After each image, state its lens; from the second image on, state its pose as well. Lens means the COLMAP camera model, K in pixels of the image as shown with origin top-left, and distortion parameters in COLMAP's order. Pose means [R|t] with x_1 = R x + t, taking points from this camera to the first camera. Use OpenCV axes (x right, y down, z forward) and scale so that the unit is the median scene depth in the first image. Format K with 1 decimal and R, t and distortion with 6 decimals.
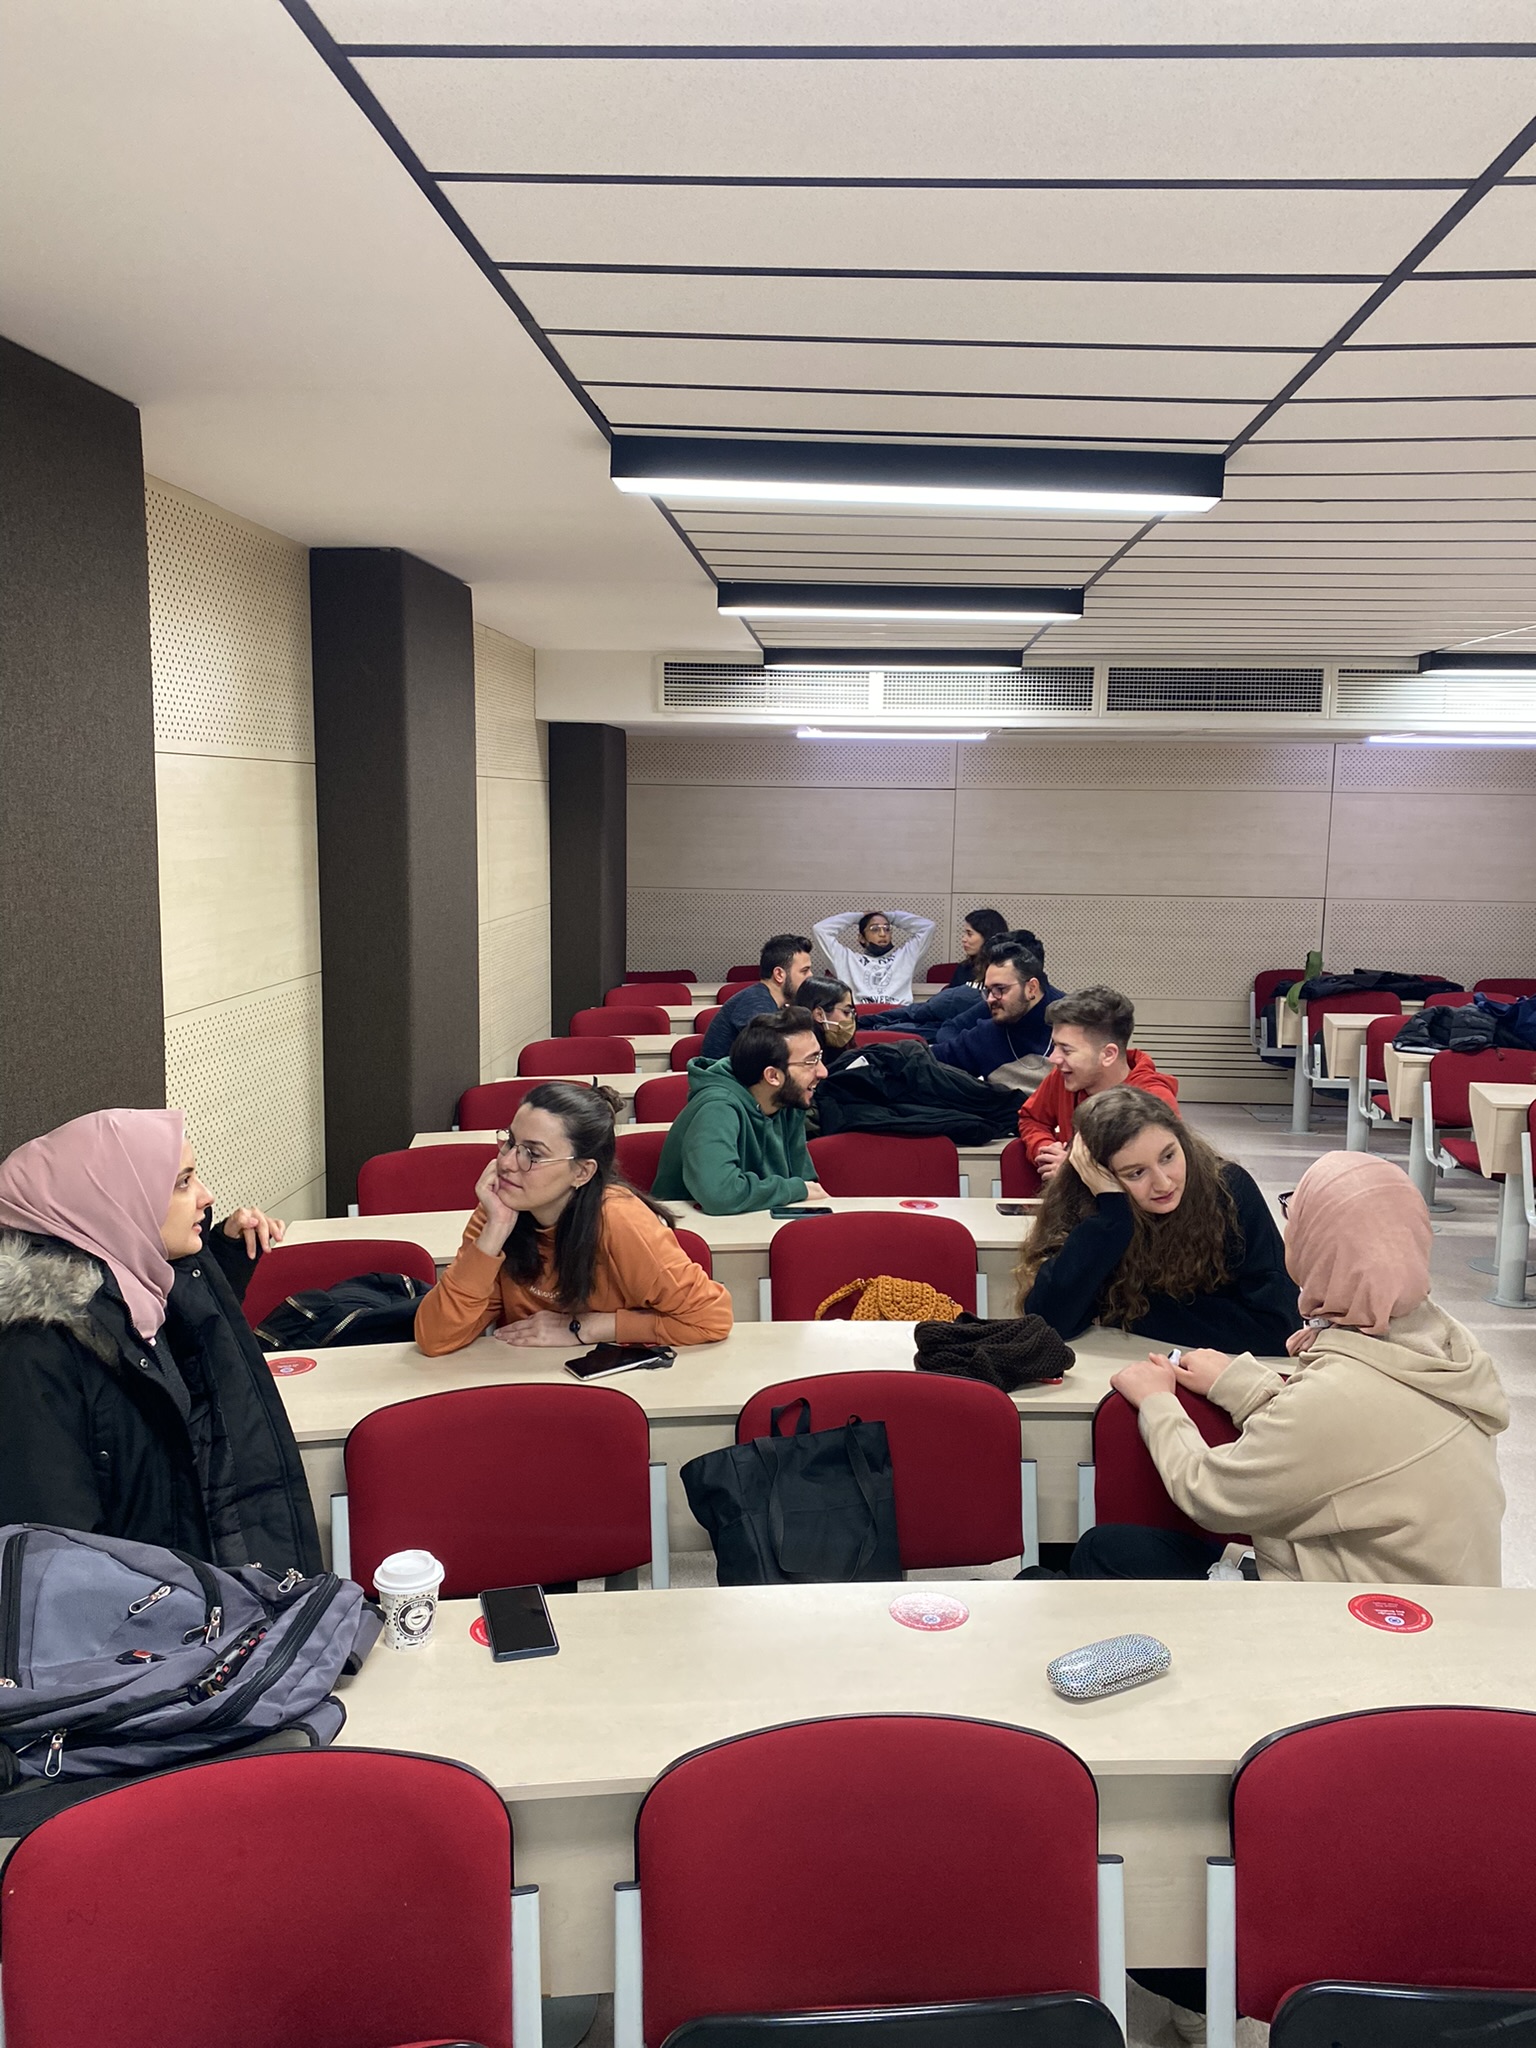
lens RADIAL K [[1576.6, 0, 771.1], [0, 1576.6, 1012.1], [0, 0, 1]] dist [0.044851, 0.001347]
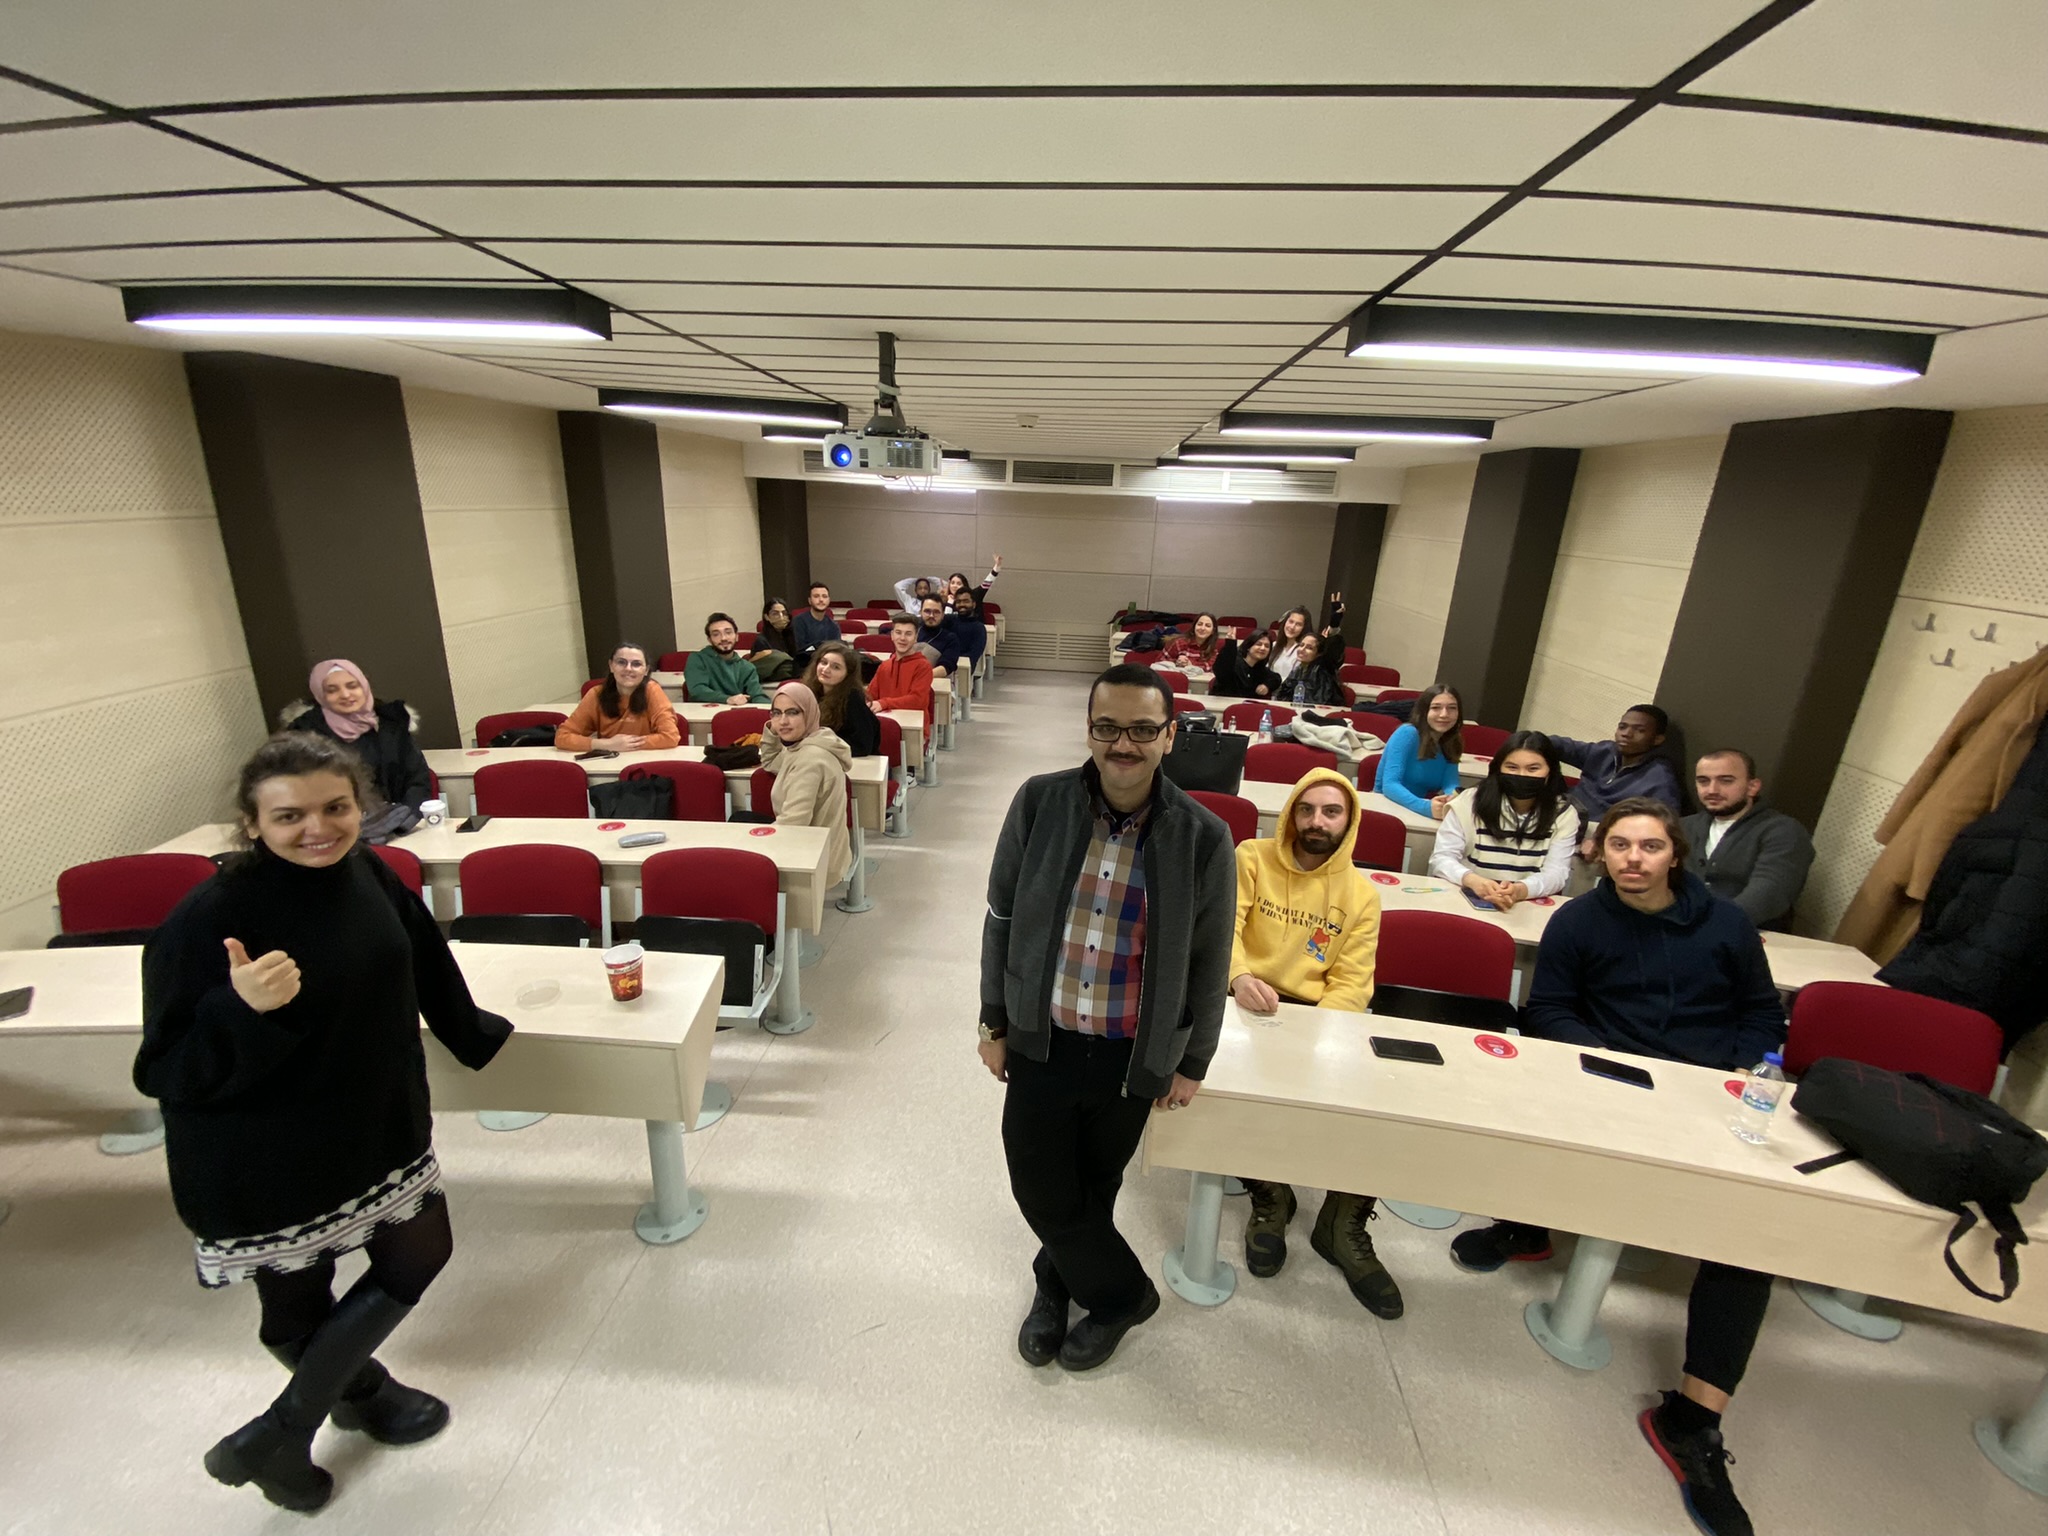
lens RADIAL K [[835.4, 0, 1032.8], [0, 835.4, 775.2], [0, 0, 1]] dist [-0.002854, -0.000317]
pose [[0.999198, 0.036615, -0.016189, 0.387282], [-0.032934, 0.981693, 0.187600, -0.024018], [0.022762, -0.186917, 0.982112, -0.233184]]
